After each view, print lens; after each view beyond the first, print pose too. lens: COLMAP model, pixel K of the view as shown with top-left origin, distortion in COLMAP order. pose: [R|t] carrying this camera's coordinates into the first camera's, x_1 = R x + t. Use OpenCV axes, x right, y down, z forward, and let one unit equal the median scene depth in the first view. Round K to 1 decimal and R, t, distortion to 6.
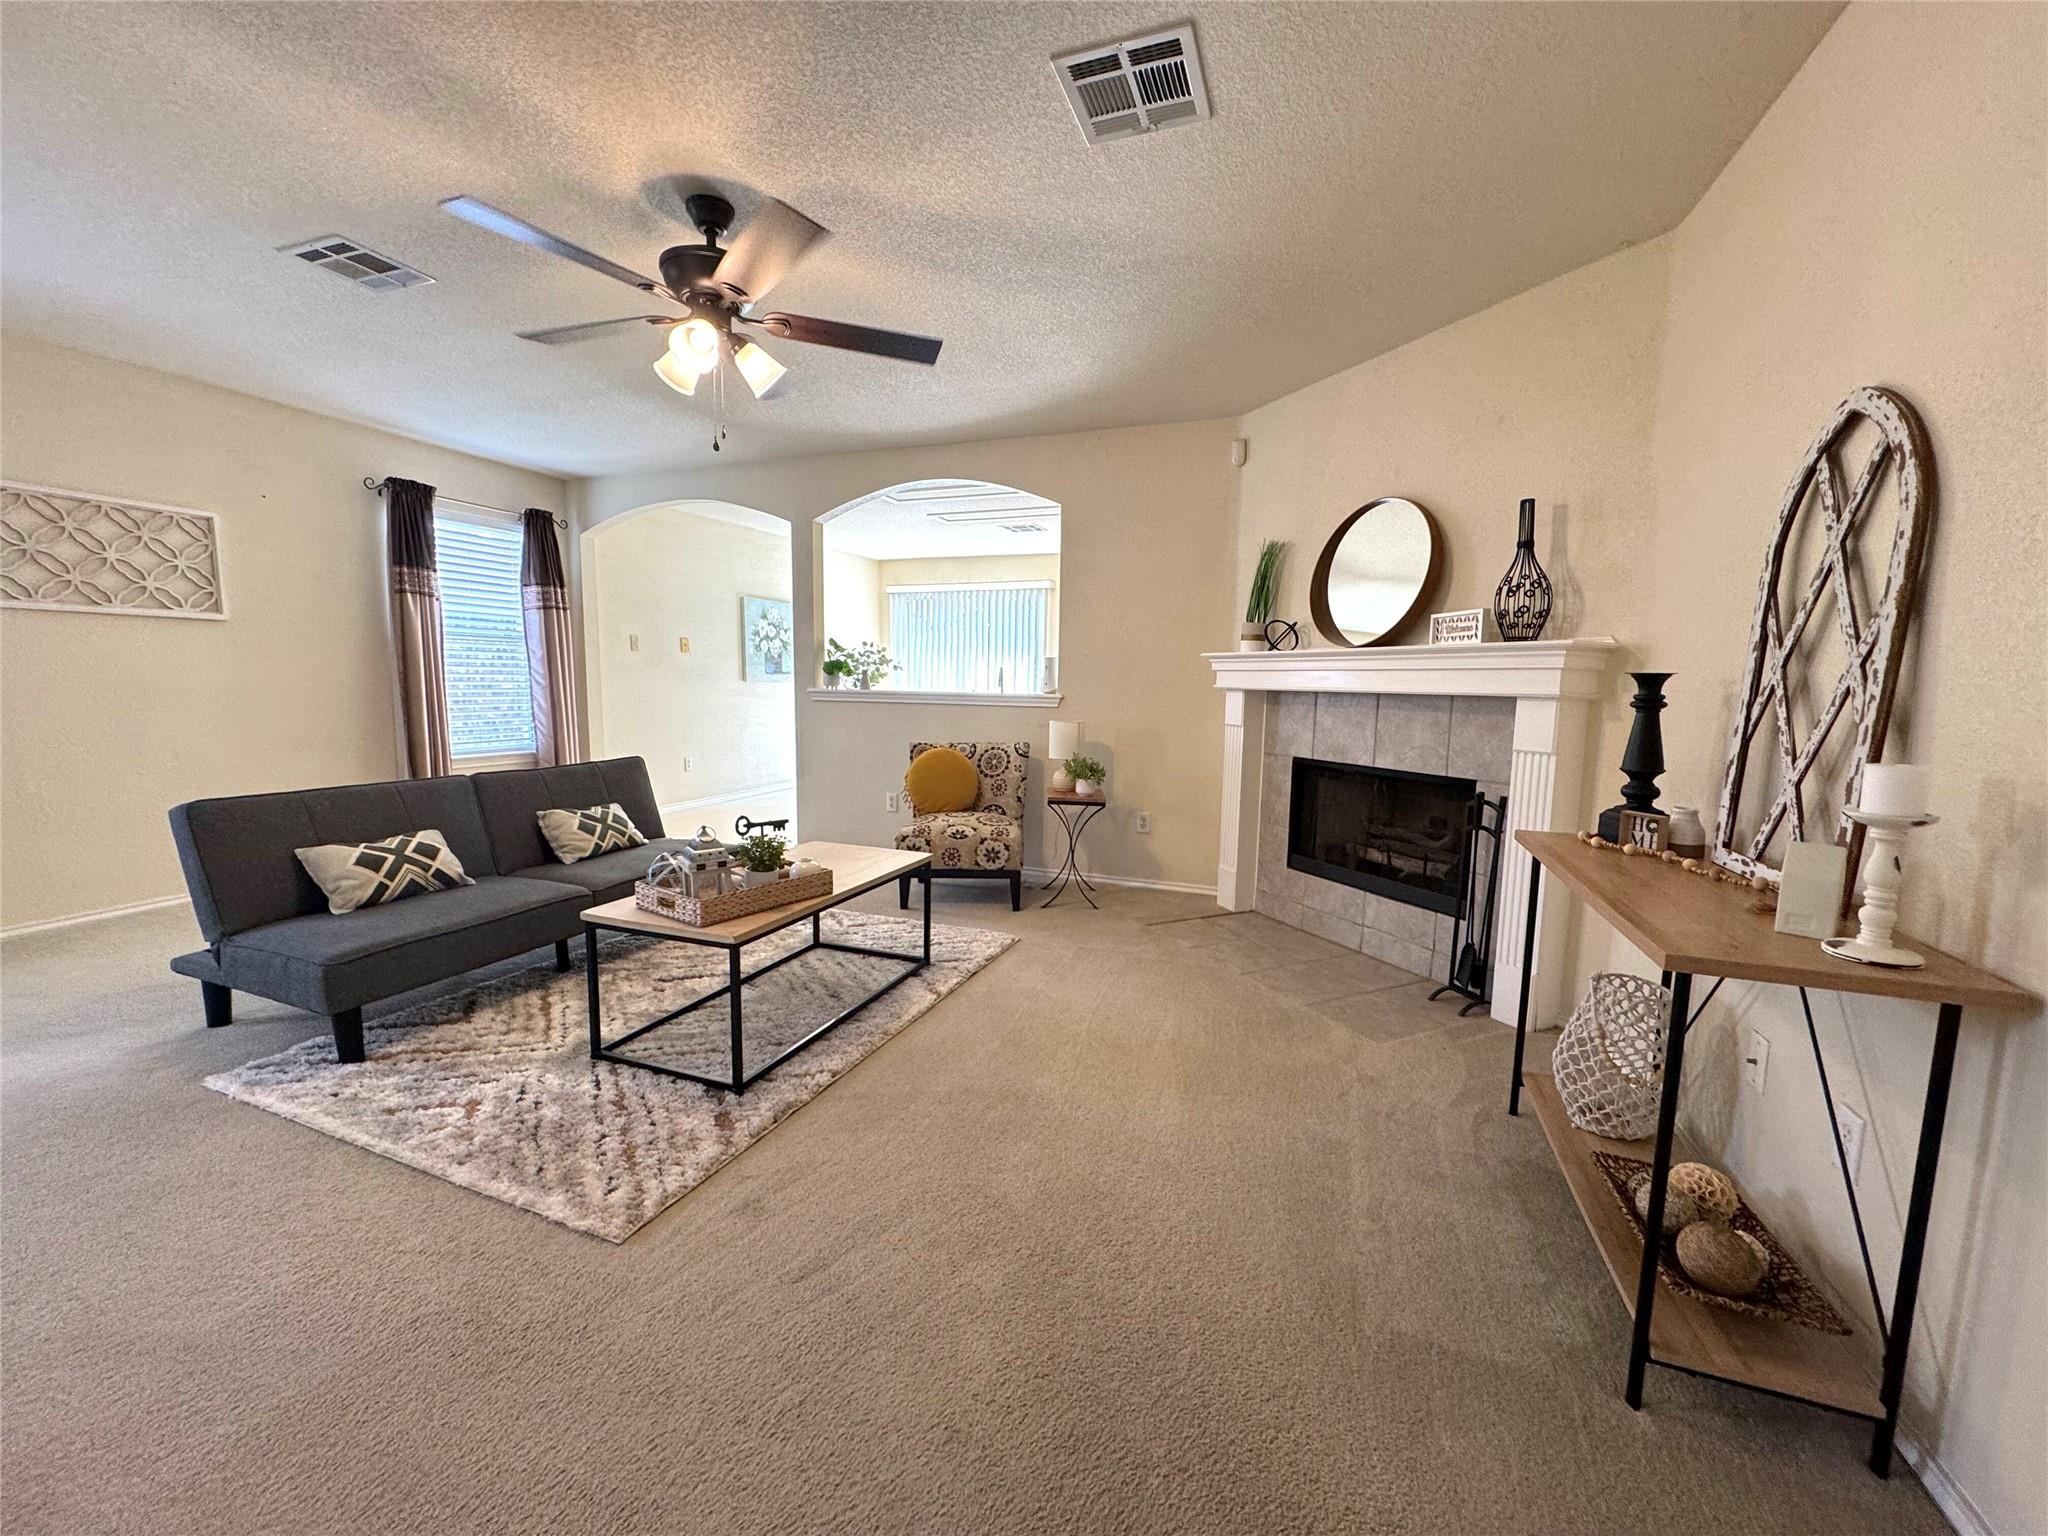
lens RADIAL K [[813.6, 0, 1022.9], [0, 813.6, 767.6], [0, 0, 1]] dist [-0.000985, 0.000256]
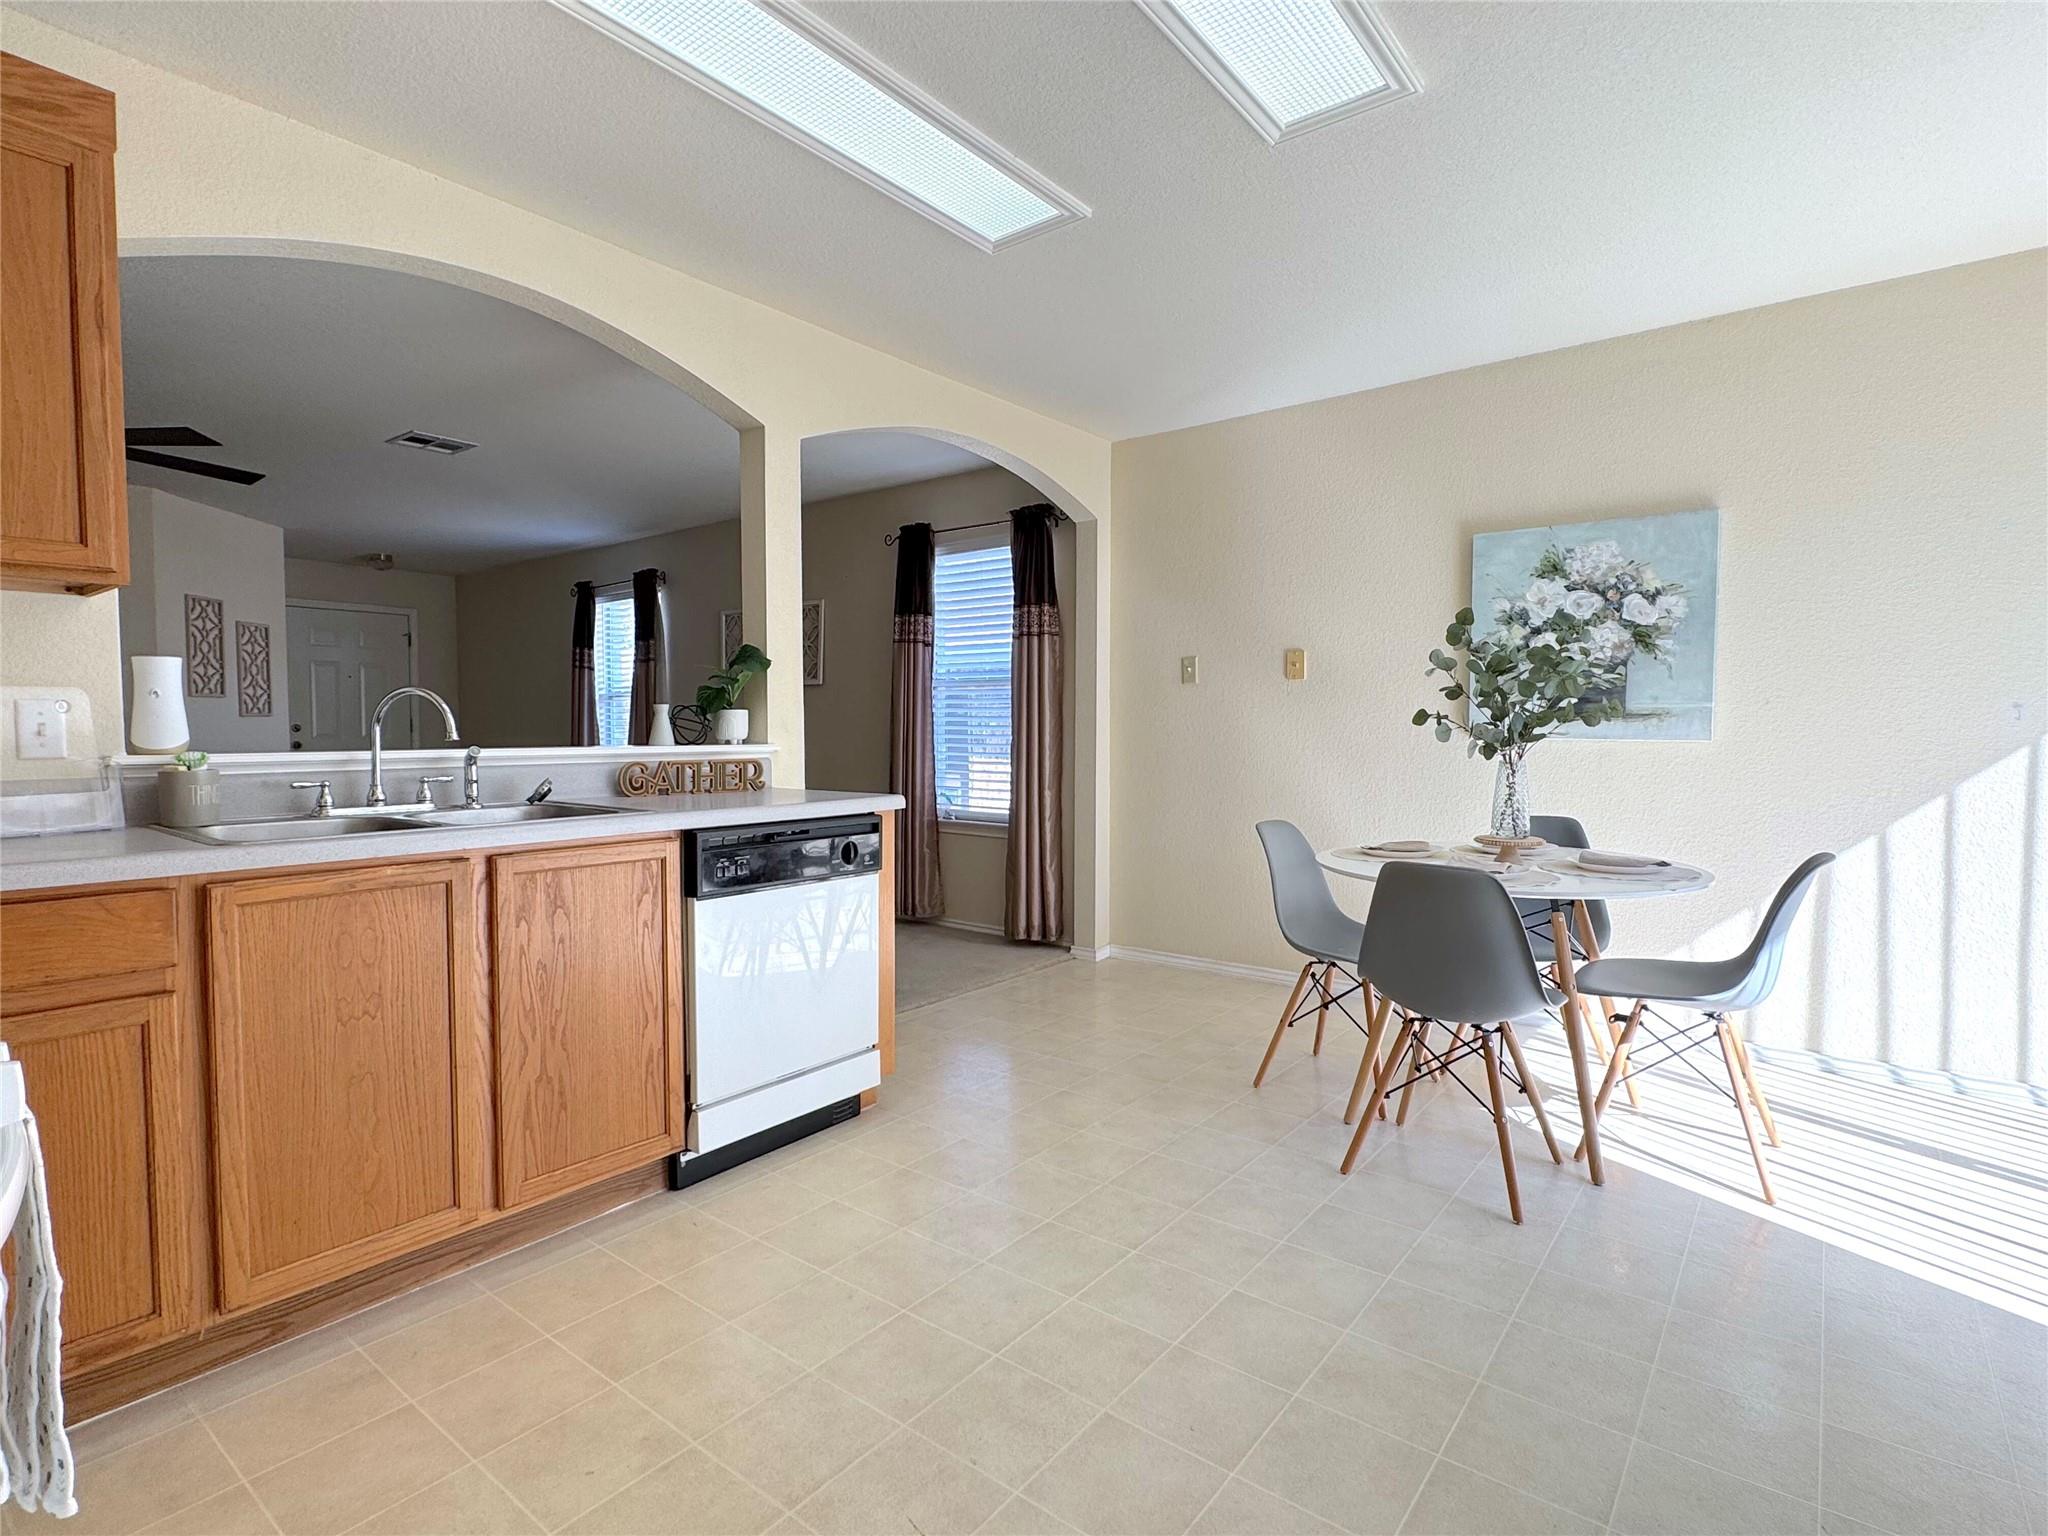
lens RADIAL K [[1025.1, 0, 1010.3], [0, 1025.1, 771.4], [0, 0, 1]] dist [-0.000253, -0.000078]
pose [[-0.309088, 0.029238, -0.950584, 0.502537], [-0.110690, 0.991628, 0.066492, -0.217280], [0.944570, 0.125772, -0.303264, 2.079768]]
